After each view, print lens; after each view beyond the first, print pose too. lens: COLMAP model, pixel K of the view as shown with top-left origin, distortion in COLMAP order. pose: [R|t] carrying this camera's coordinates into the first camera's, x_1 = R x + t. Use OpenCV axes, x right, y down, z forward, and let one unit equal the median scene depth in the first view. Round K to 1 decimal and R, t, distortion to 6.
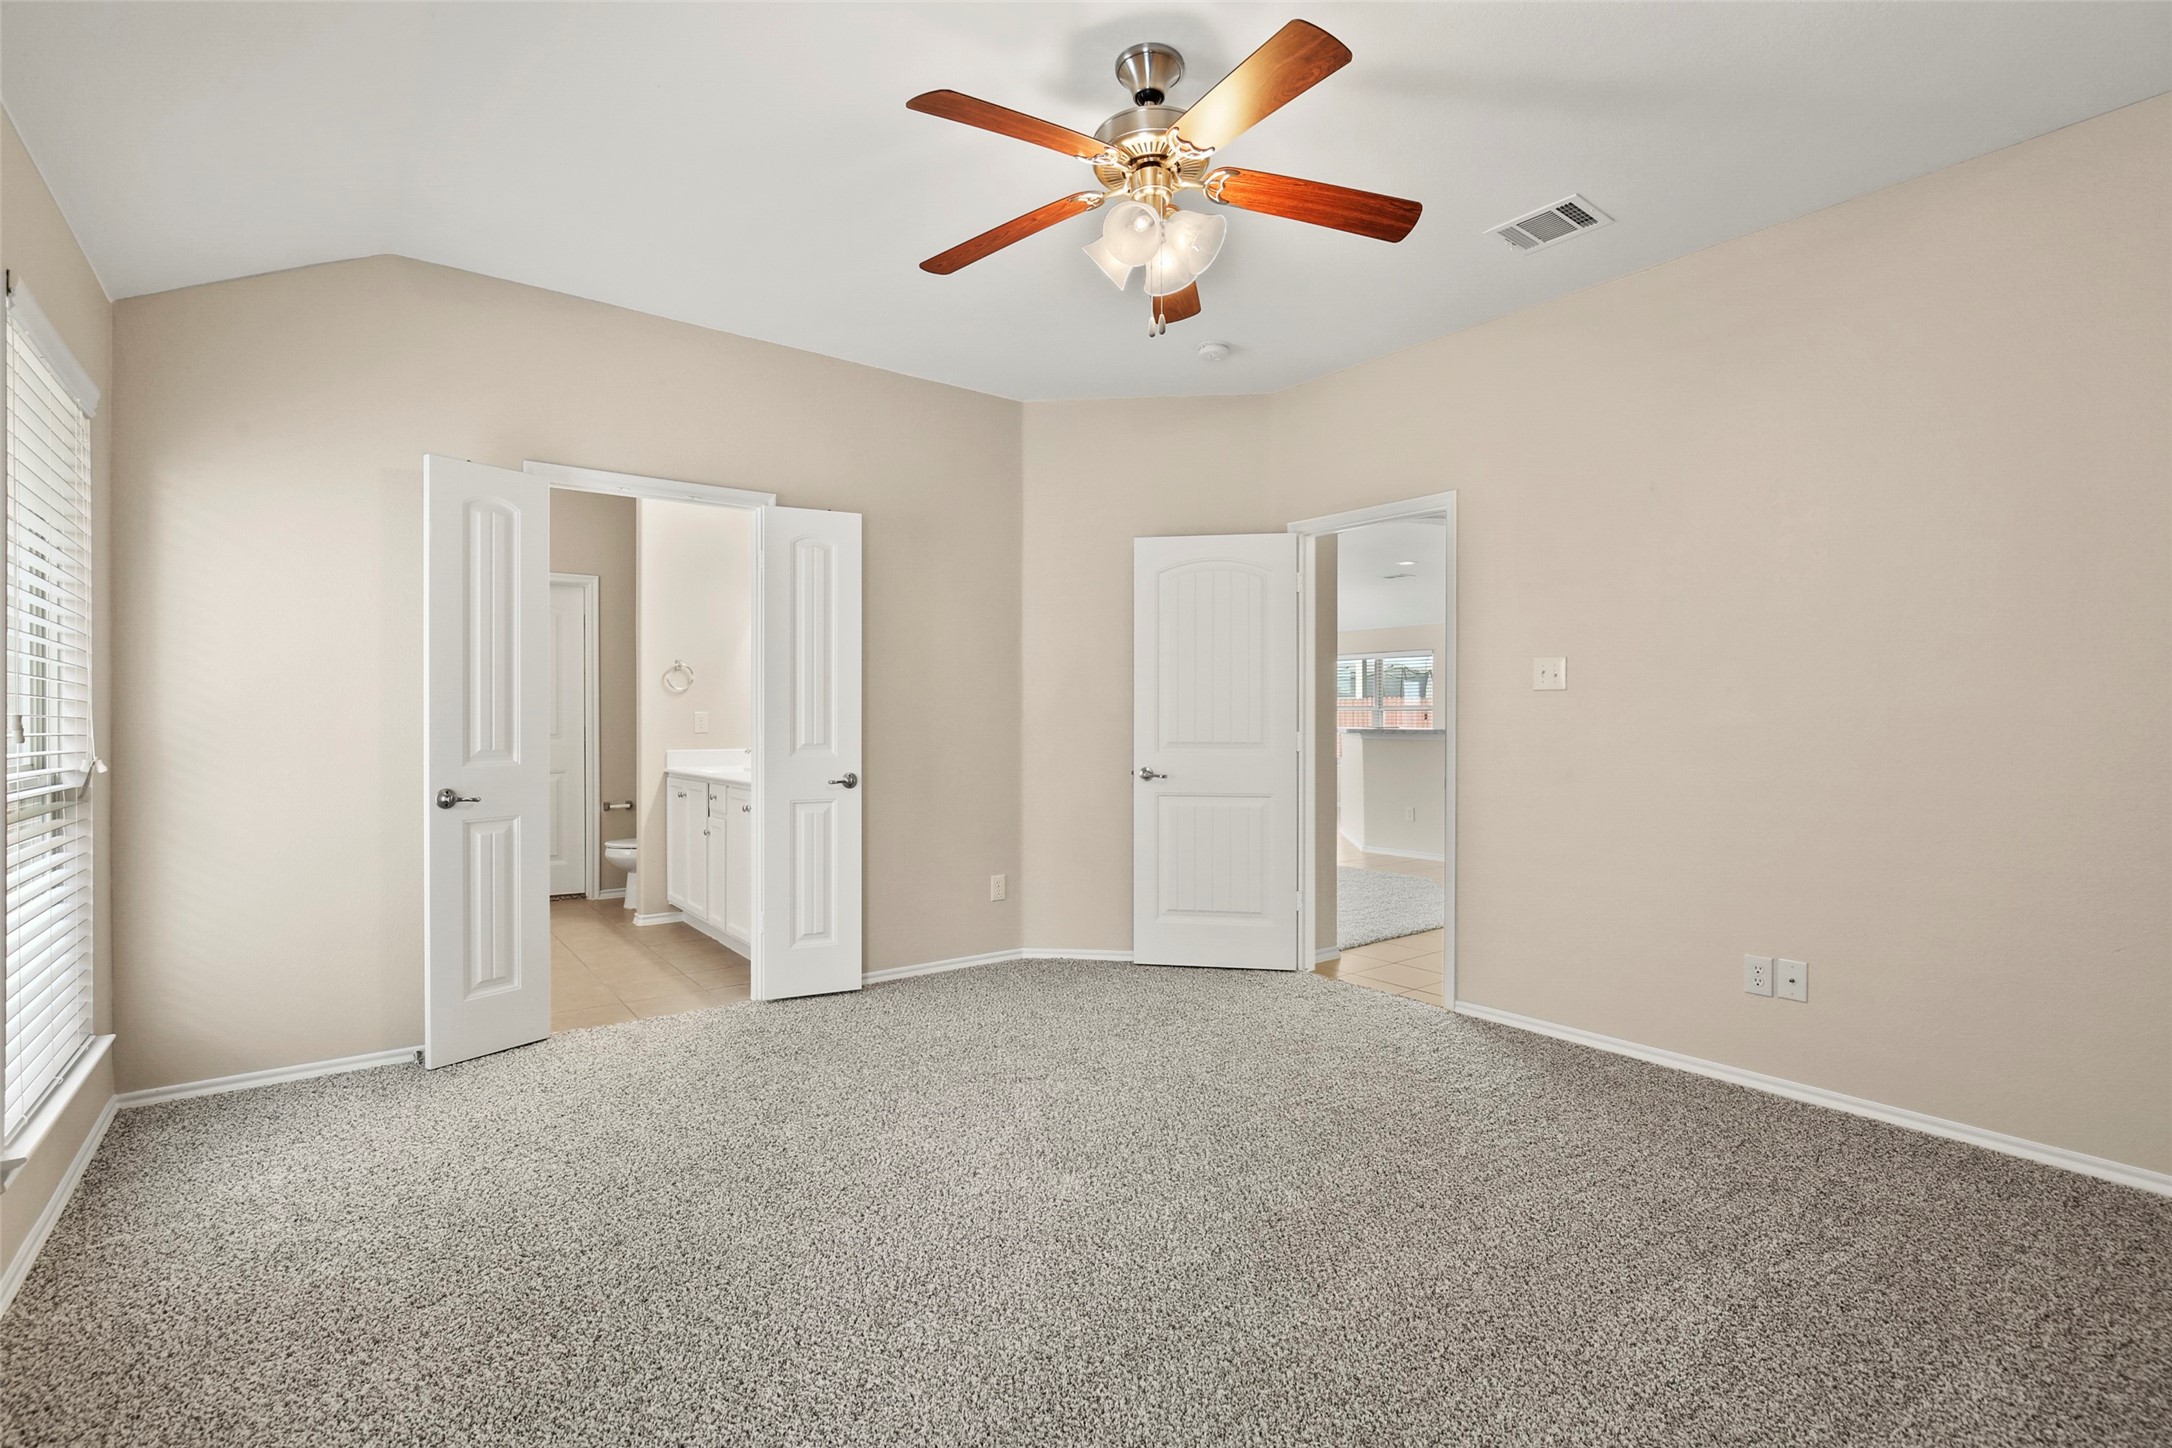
lens RADIAL K [[935.2, 0, 1108.4], [0, 935.2, 733.9], [0, 0, 1]] dist [-0.004193, -0.000008]
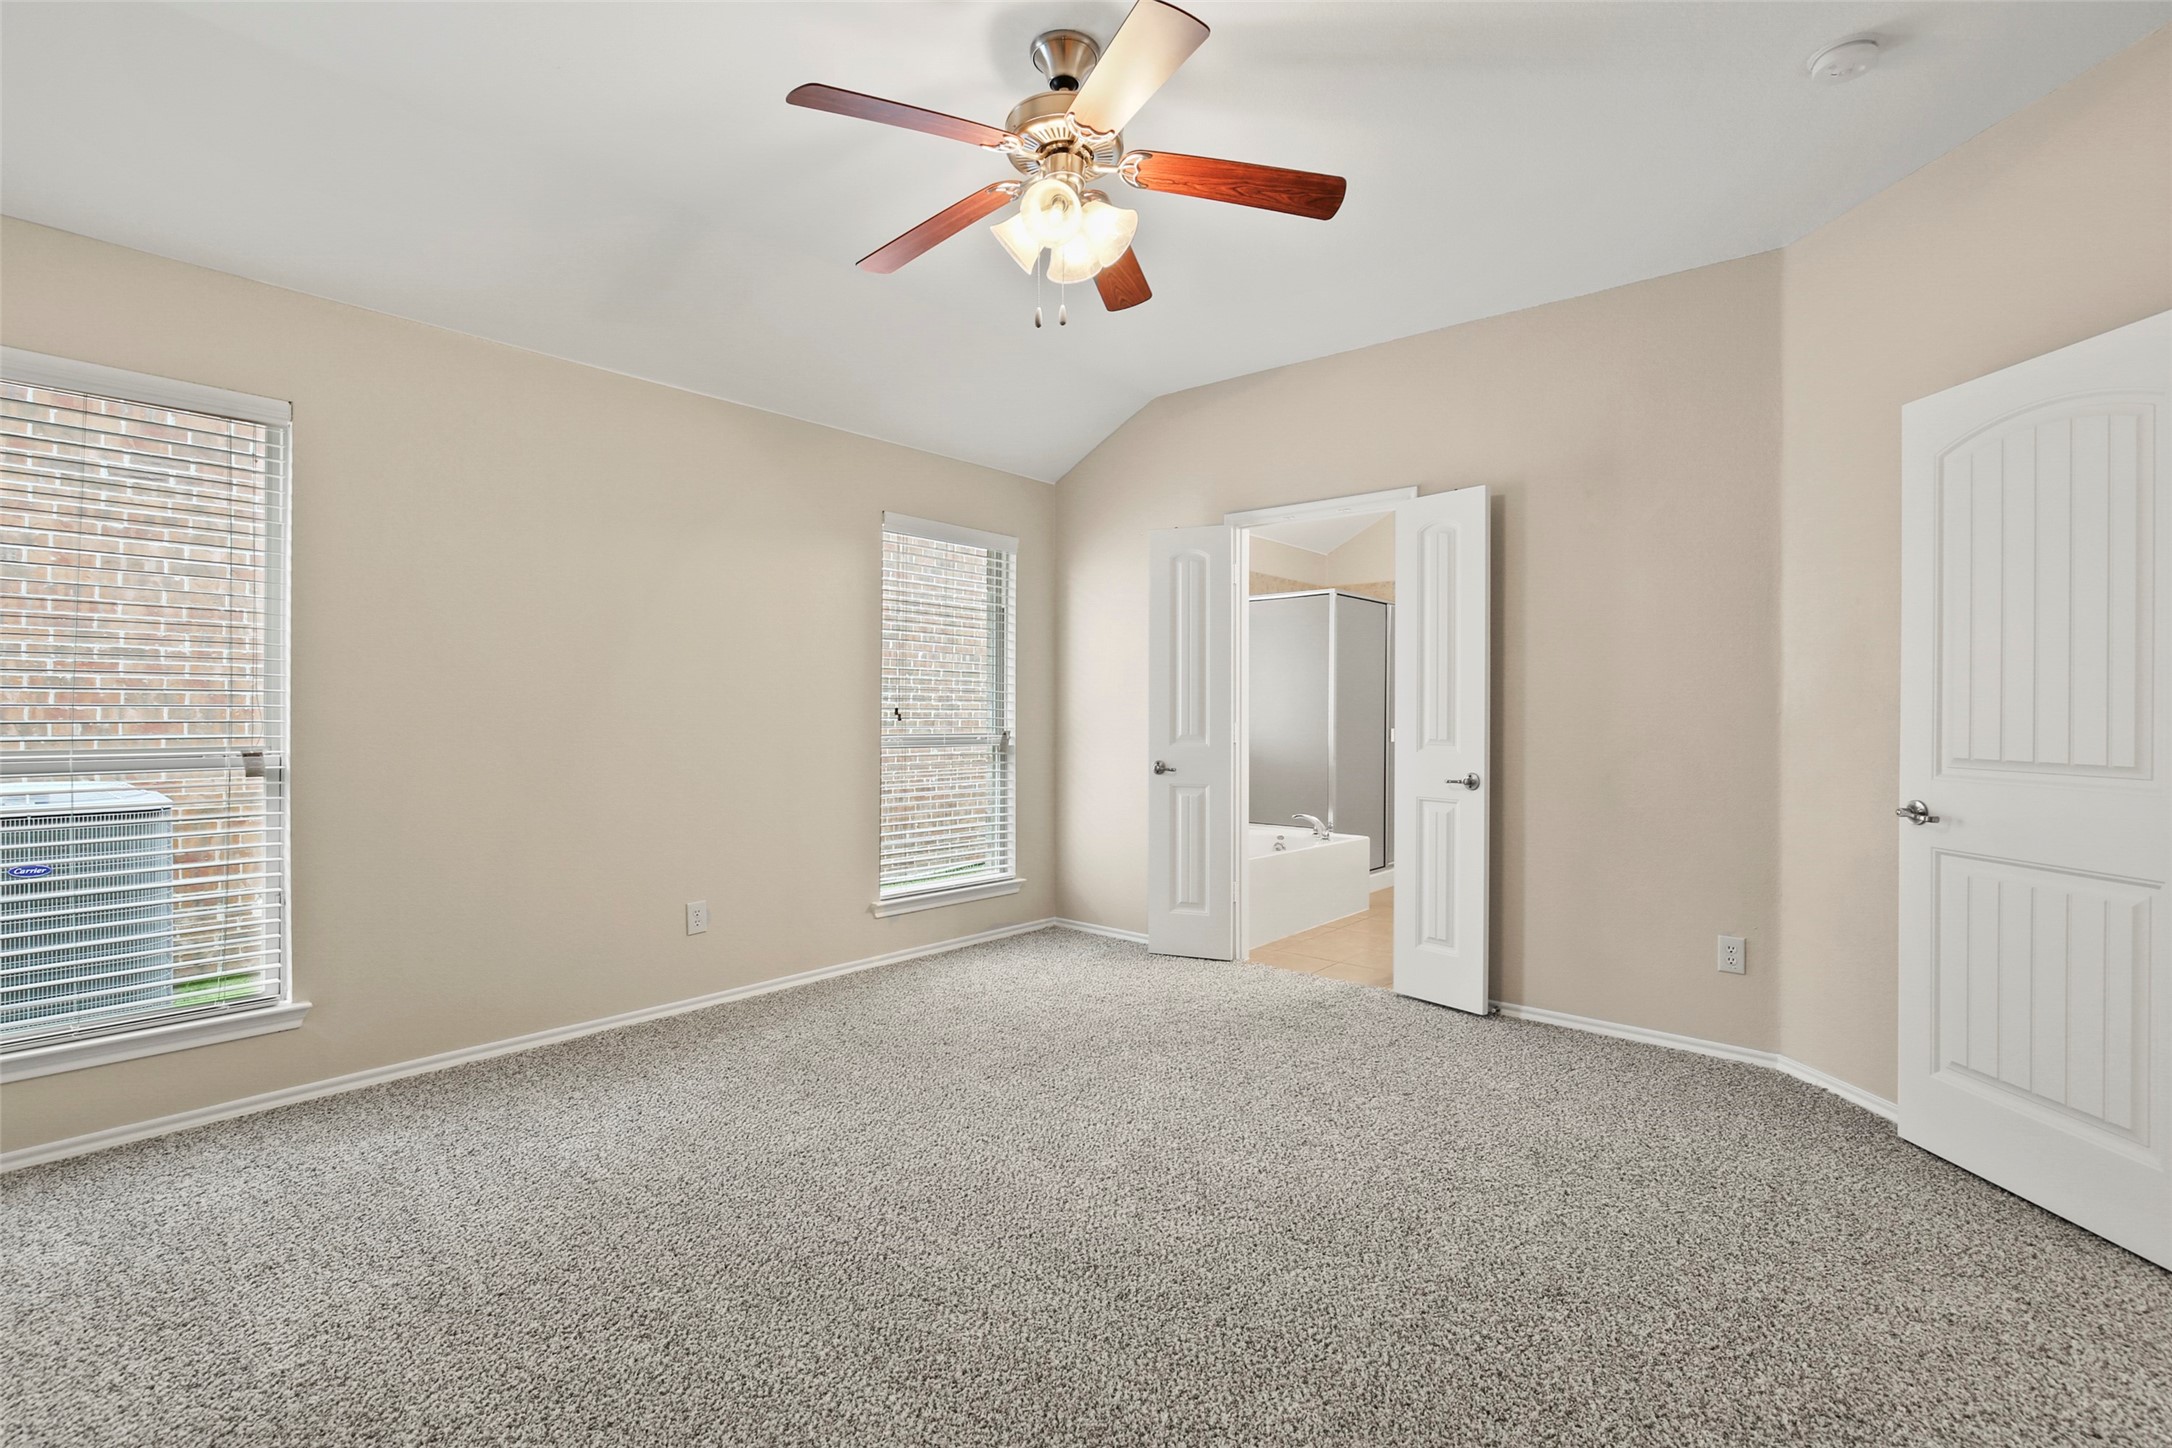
lens RADIAL K [[1002.0, 0, 1102.8], [0, 1002.0, 727.5], [0, 0, 1]] dist [-0.013370, 0.005103]
pose [[0.235635, 0.015955, -0.971711, 0.590364], [-0.021725, 0.999702, 0.011147, -0.005251], [0.971599, 0.018484, 0.235912, 0.428781]]
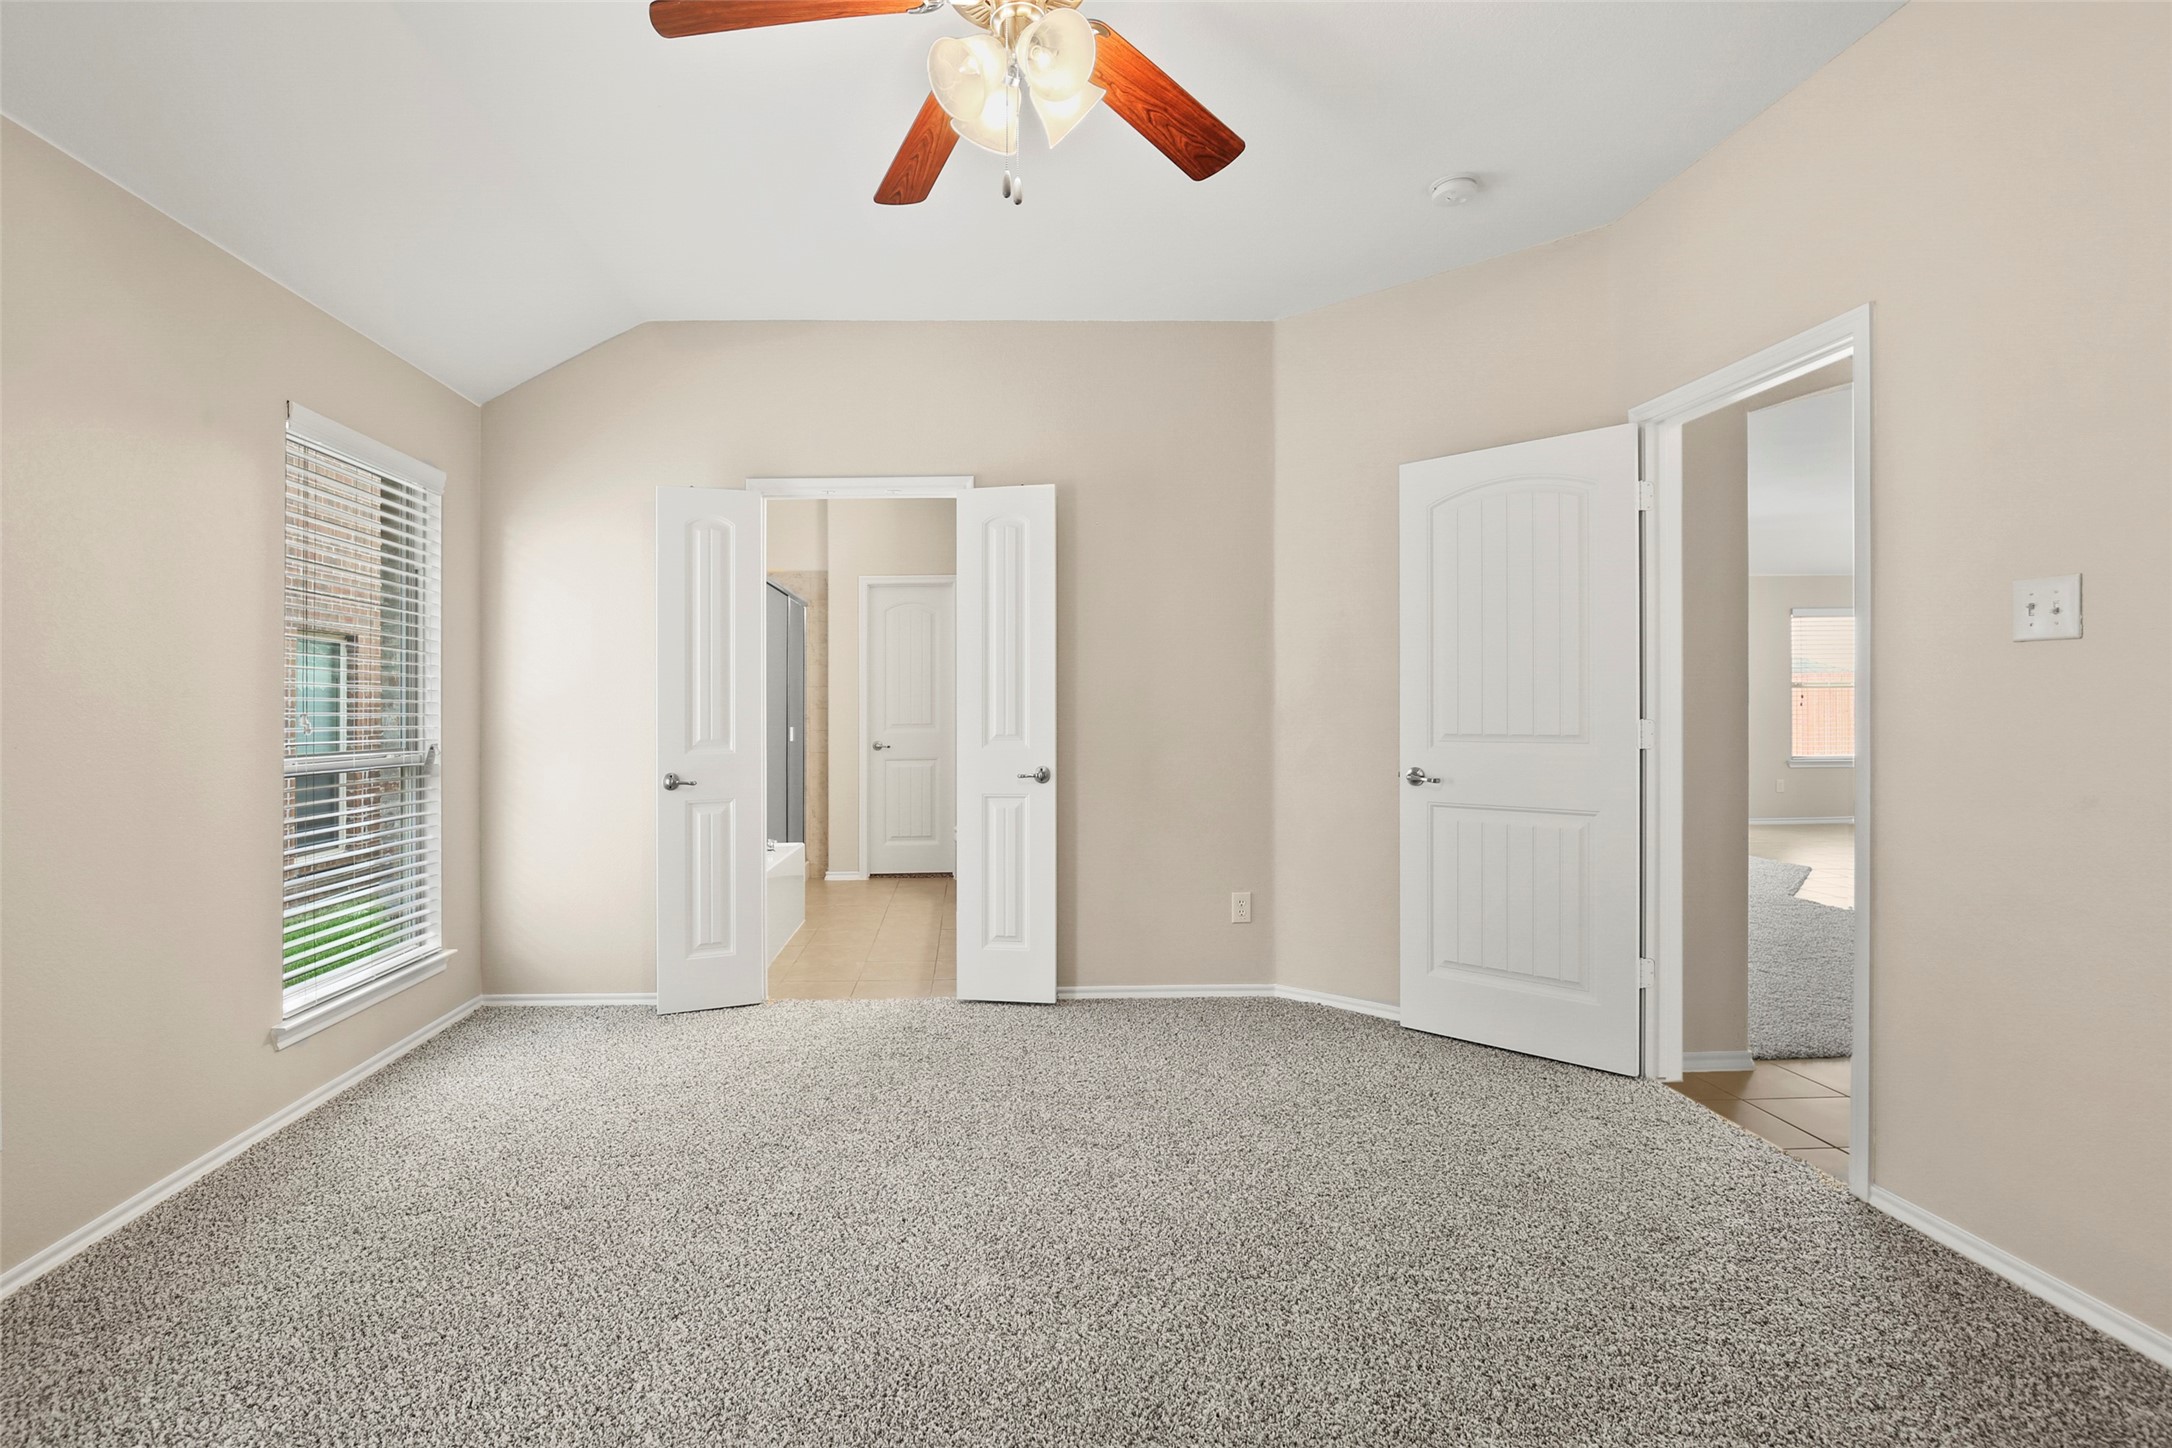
lens RADIAL K [[1002.0, 0, 1087.0], [0, 1002.0, 716.2], [0, 0, 1]] dist [-0.013370, 0.005103]
pose [[0.820391, -0.006344, -0.571768, 0.326491], [0.003669, 0.999976, -0.005832, -0.001880], [0.571791, 0.002687, 0.820395, 0.217797]]
